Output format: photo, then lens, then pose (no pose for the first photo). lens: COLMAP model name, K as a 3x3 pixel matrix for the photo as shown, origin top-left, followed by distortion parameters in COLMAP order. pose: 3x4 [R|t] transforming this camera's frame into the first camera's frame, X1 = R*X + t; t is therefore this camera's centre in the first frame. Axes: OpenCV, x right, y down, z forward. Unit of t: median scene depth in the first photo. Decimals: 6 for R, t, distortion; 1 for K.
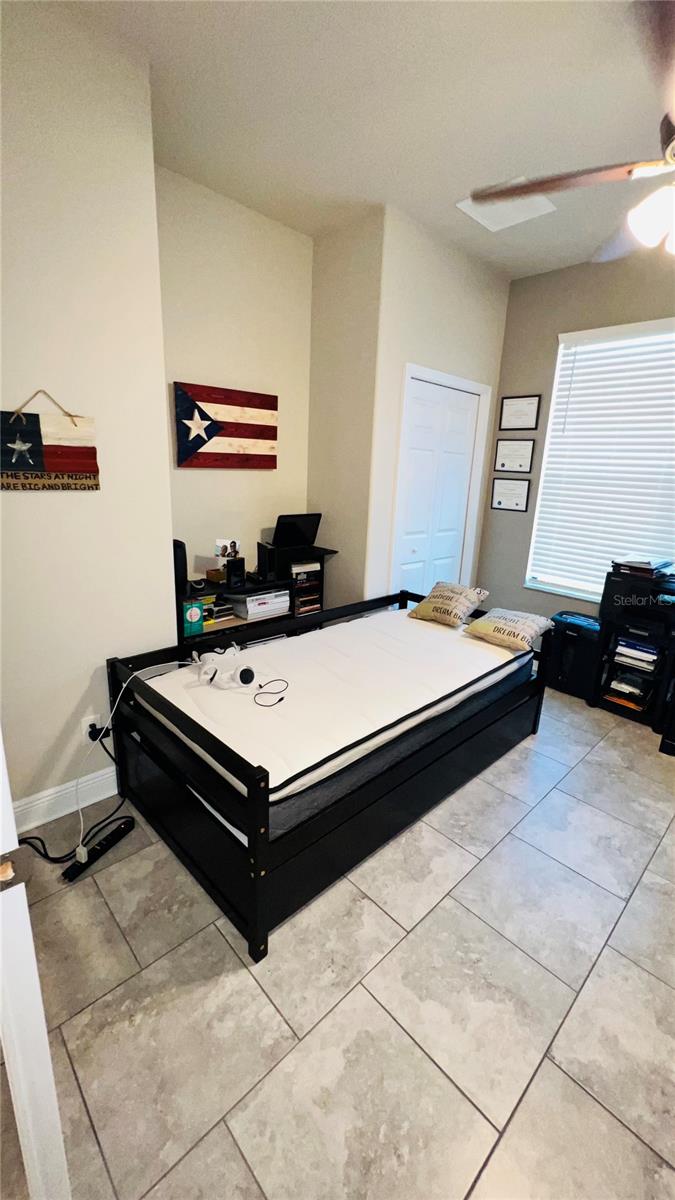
lens RADIAL K [[480.9, 0, 339.3], [0, 480.9, 596.6], [0, 0, 1]] dist [-0.004687, 0.000888]
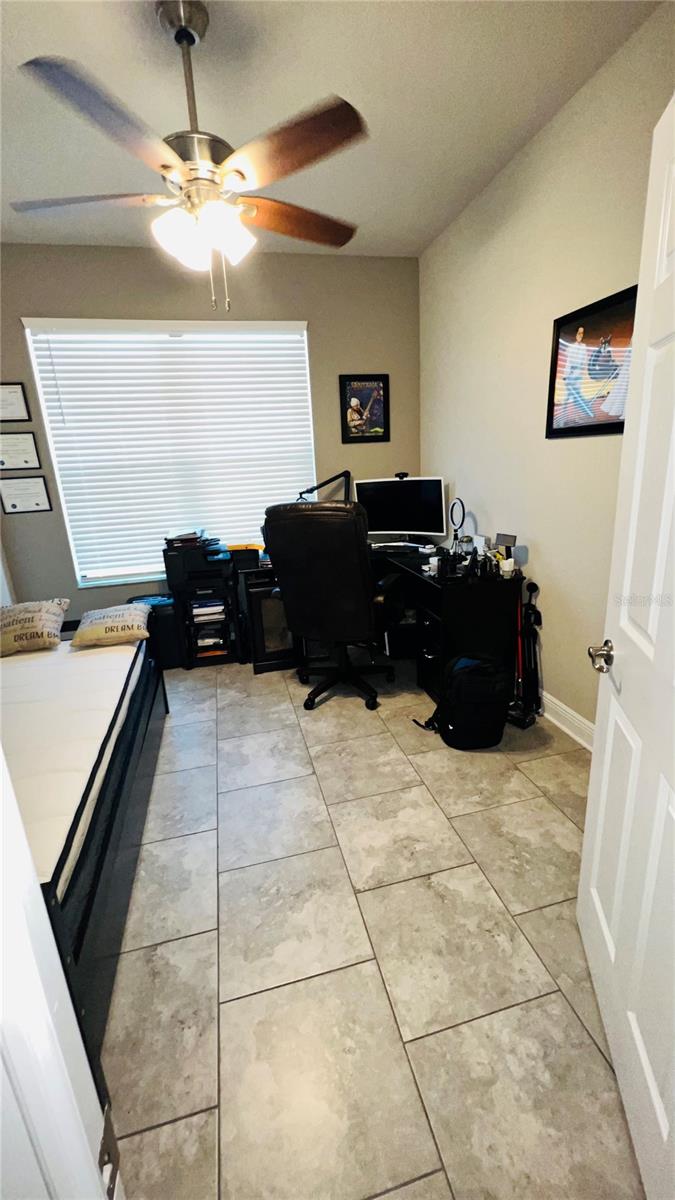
lens RADIAL K [[480.9, 0, 340.1], [0, 480.9, 597.2], [0, 0, 1]] dist [-0.004687, 0.000888]
pose [[0.487272, -0.299706, 0.820209, -0.200944], [0.294984, 0.940540, 0.168430, -0.016038], [-0.821919, 0.159877, 0.546708, 0.091276]]
